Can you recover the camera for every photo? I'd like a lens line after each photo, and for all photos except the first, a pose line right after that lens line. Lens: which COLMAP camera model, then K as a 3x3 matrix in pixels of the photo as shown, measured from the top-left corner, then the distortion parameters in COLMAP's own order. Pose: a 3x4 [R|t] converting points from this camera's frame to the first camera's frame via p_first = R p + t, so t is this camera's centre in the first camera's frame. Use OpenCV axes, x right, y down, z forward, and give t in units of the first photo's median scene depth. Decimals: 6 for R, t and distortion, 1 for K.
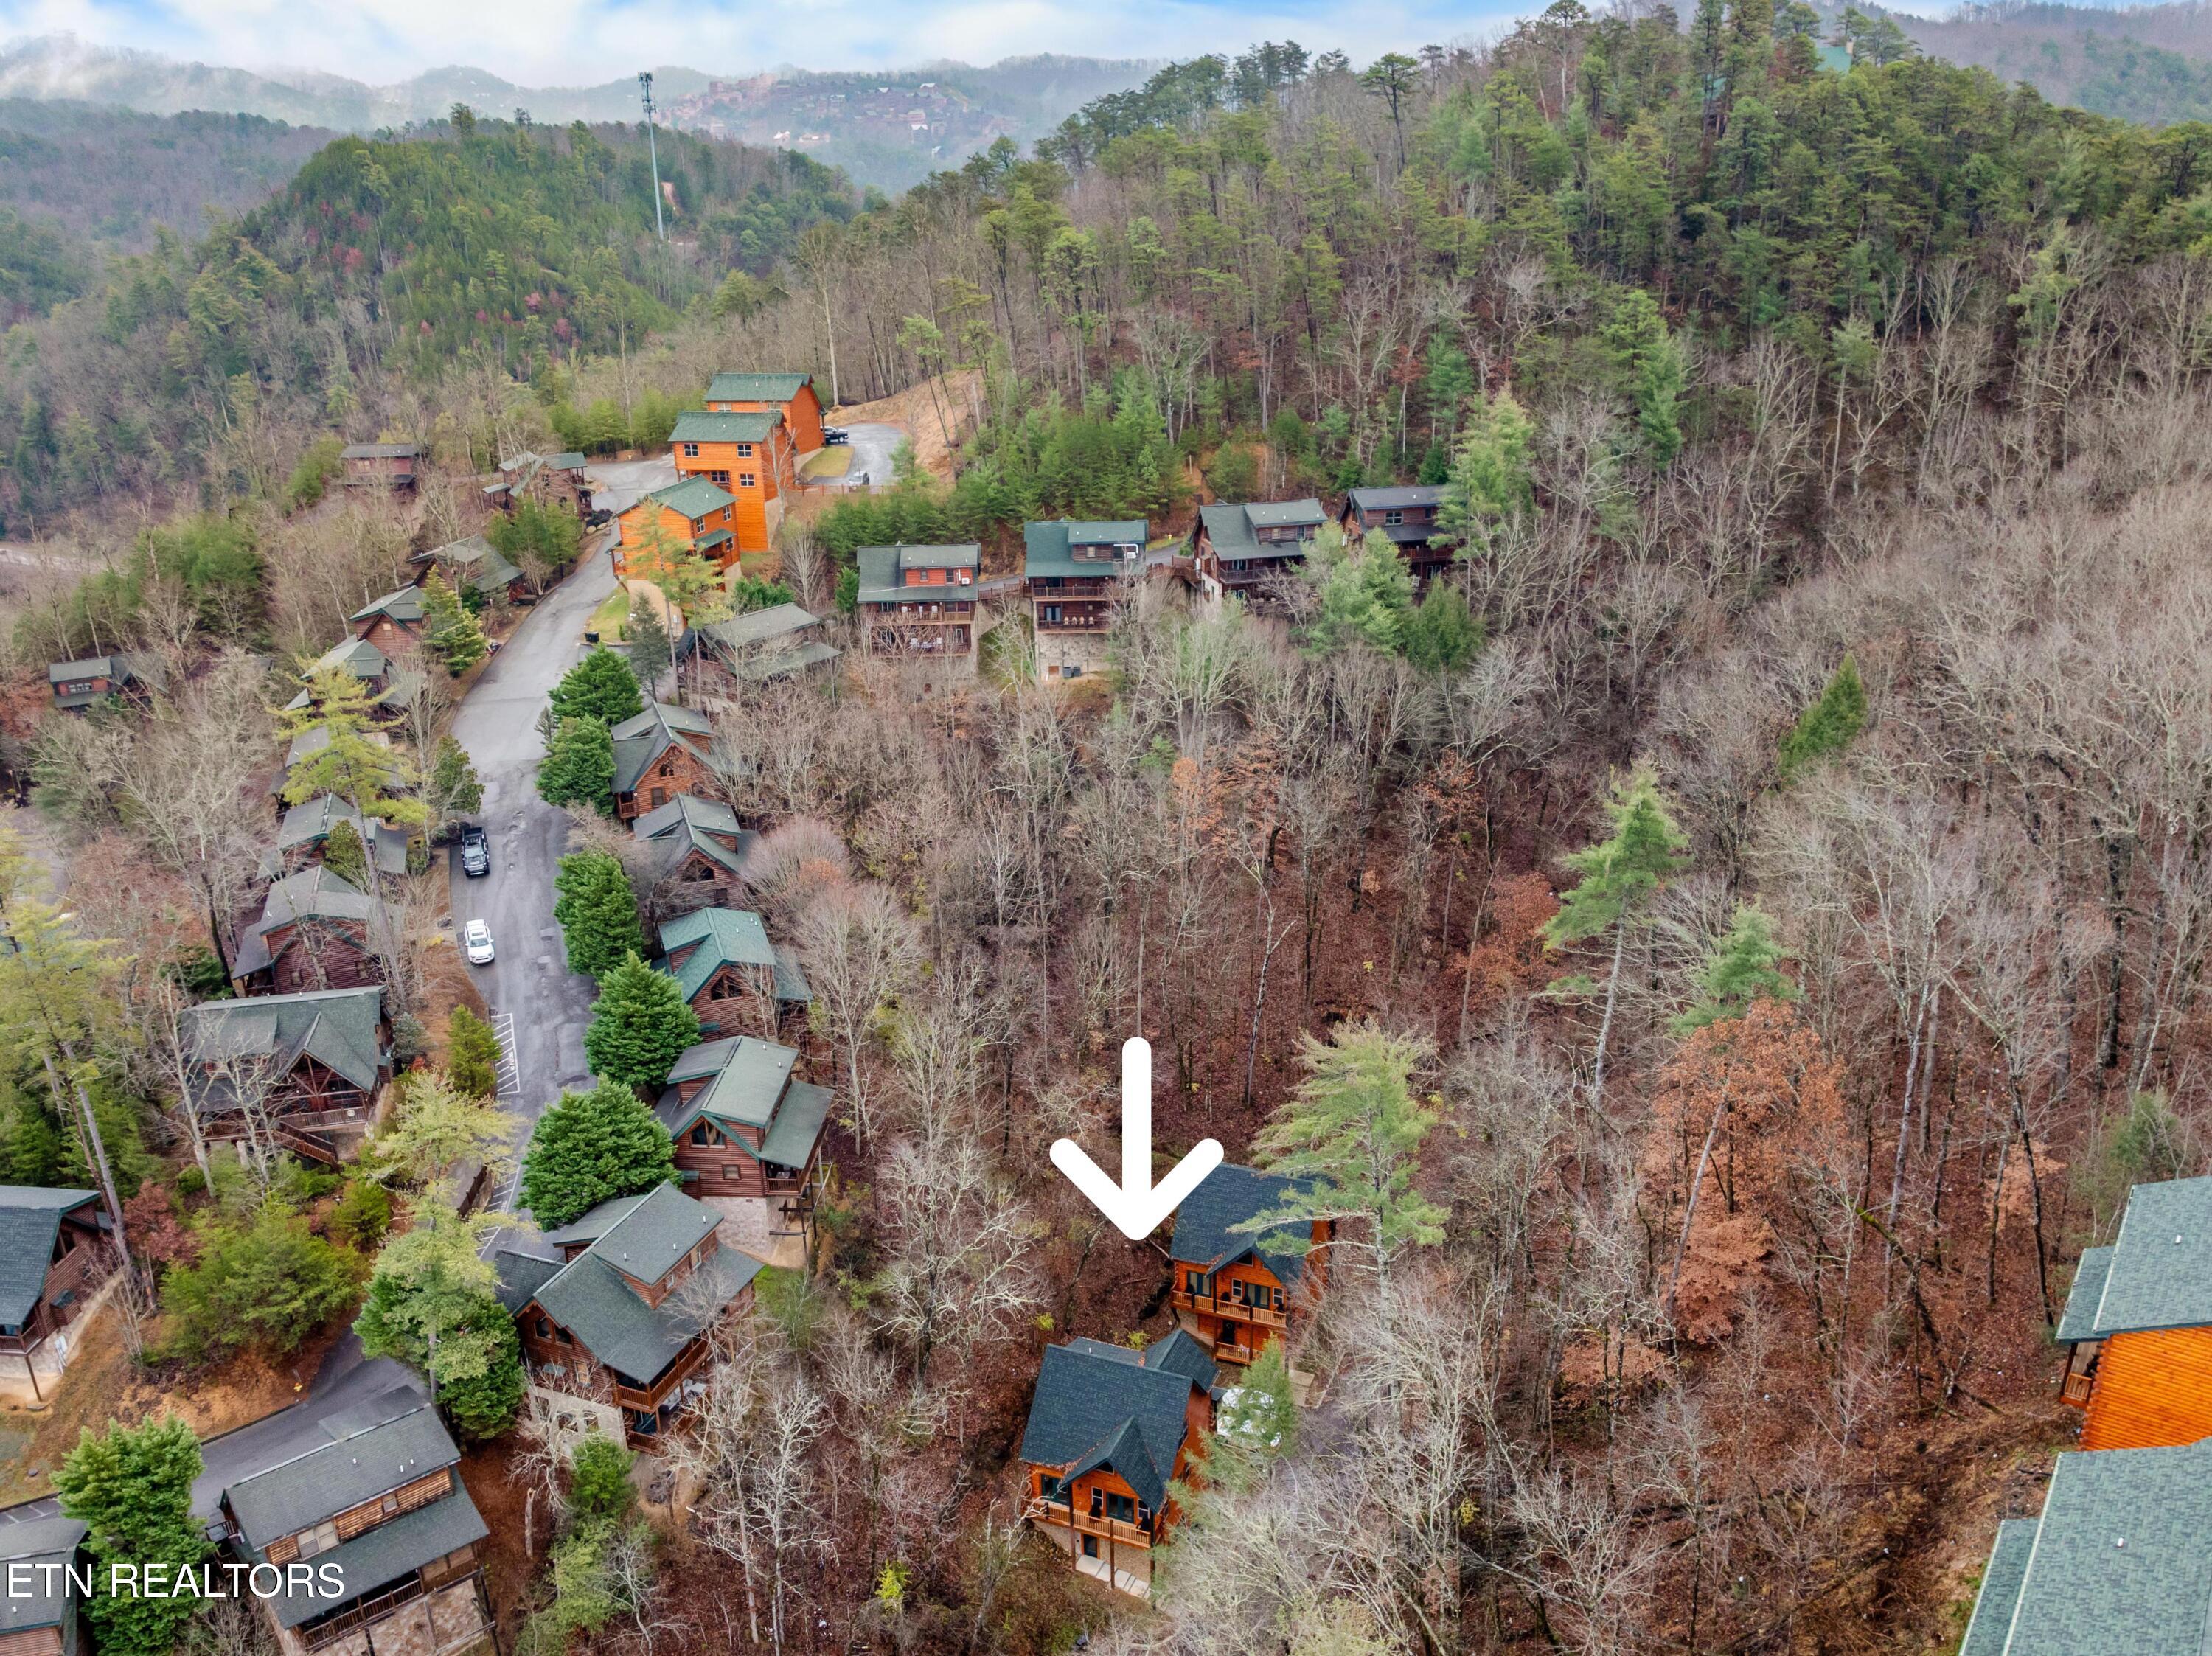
lens RADIAL K [[1804.3, 0, 1099.7], [0, 1804.3, 922.0], [0, 0, 1]] dist [-0.000404, -0.092866]
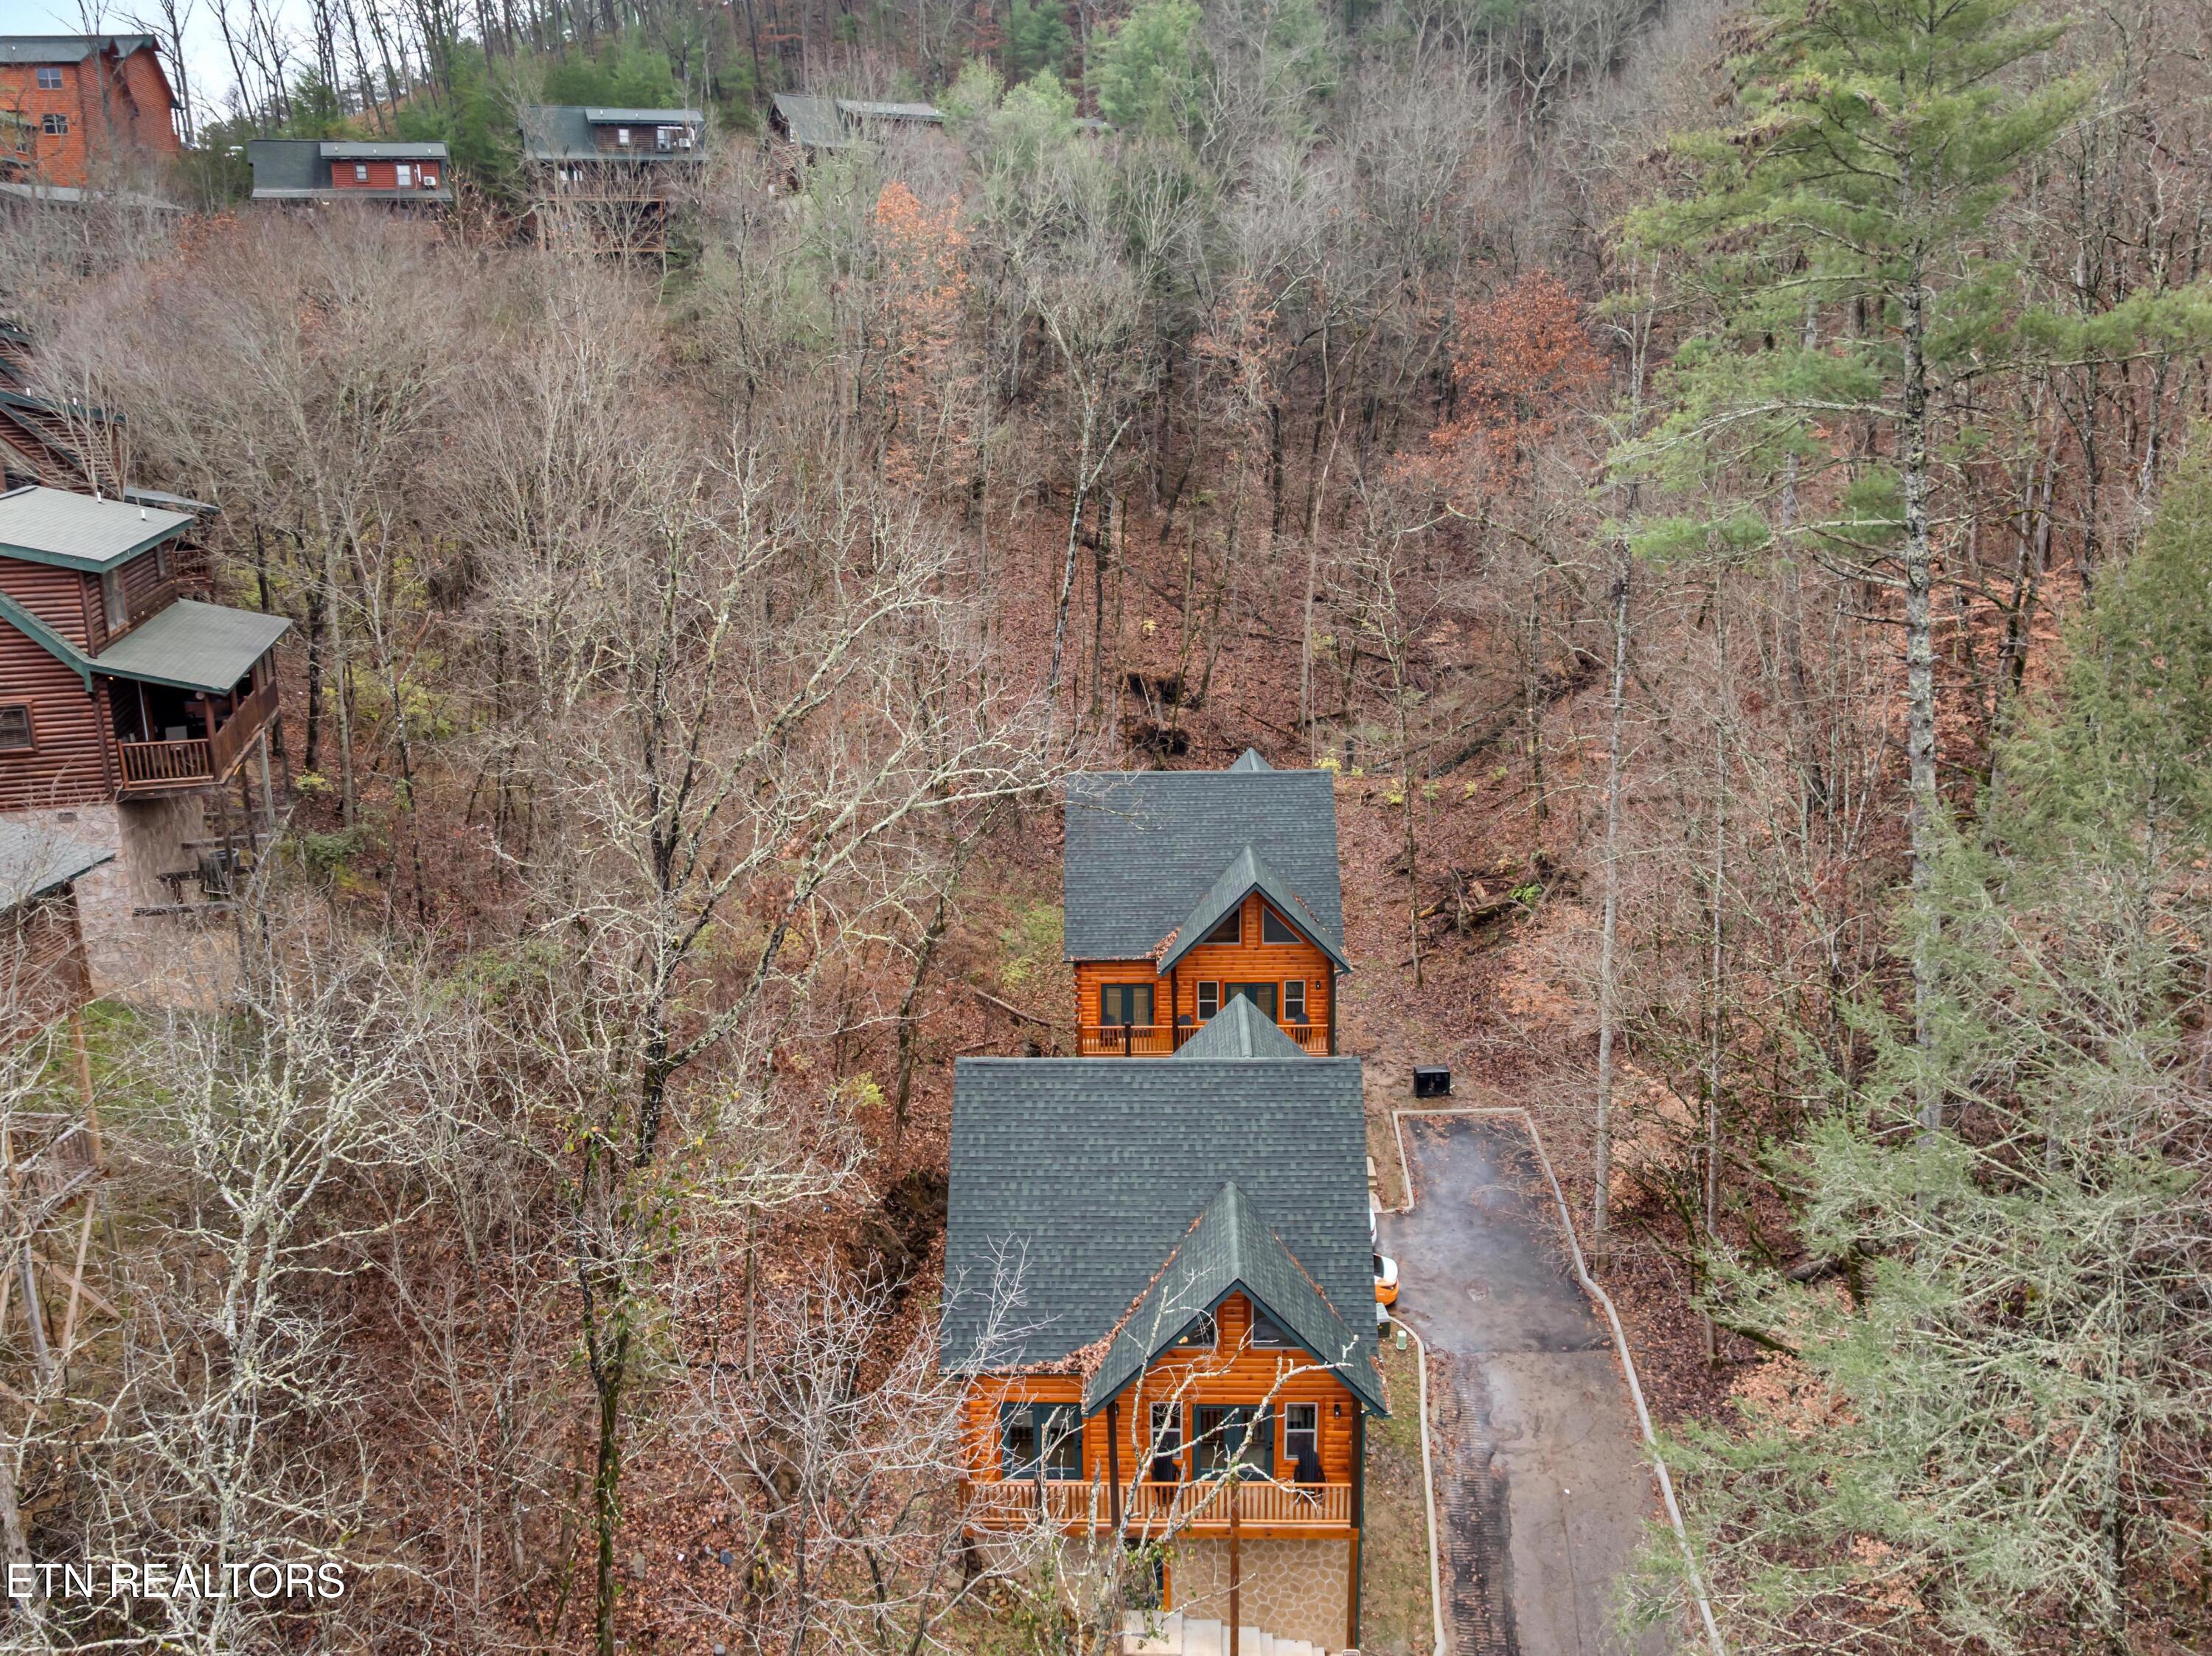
lens RADIAL K [[1716.1, 0, 1105.3], [0, 1716.1, 728.8], [0, 0, 1]] dist [-0.008309, -0.081982]
pose [[0.936287, -0.076203, 0.342869, -0.120979], [0.136500, 0.978392, -0.155297, 0.230298], [-0.323626, 0.192204, 0.926458, 0.650197]]
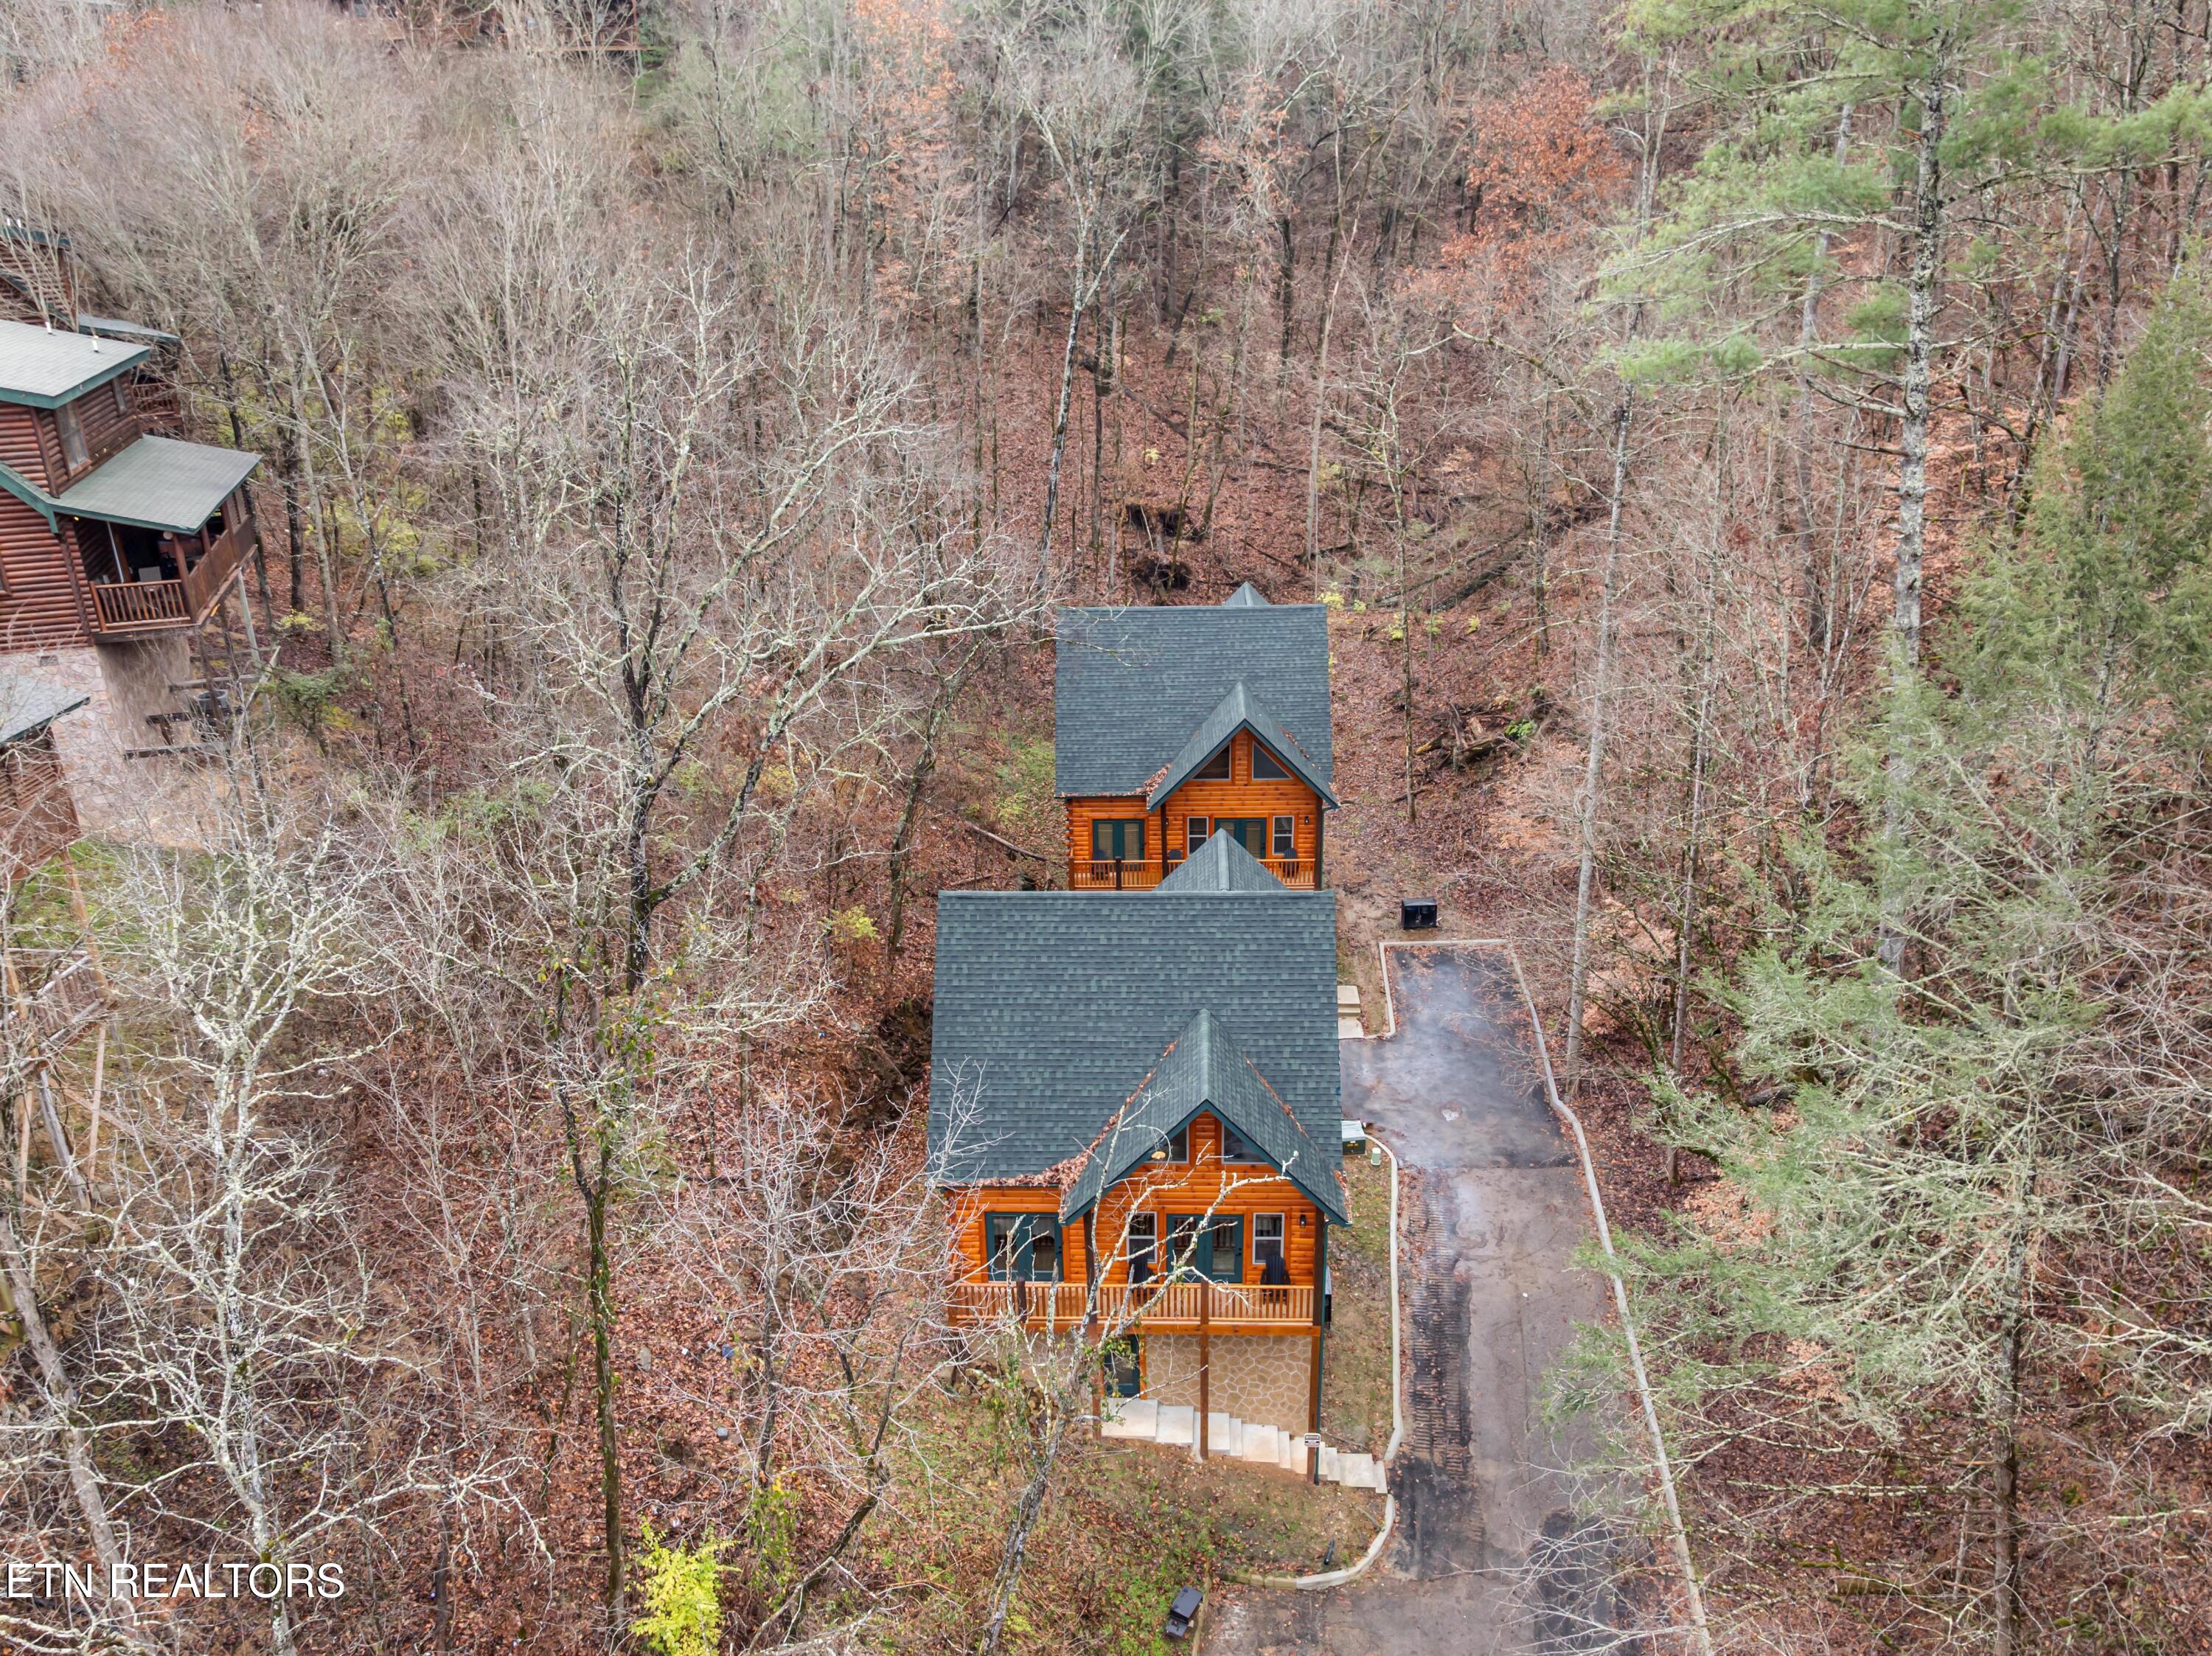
lens RADIAL K [[1719.4, 0, 1103.6], [0, 1719.4, 895.1], [0, 0, 1]] dist [-0.032741, -0.005523]
pose [[0.939700, -0.141001, 0.311580, -0.113562], [0.137782, 0.989931, 0.032441, 0.231415], [-0.313017, 0.012445, 0.949666, 0.646023]]
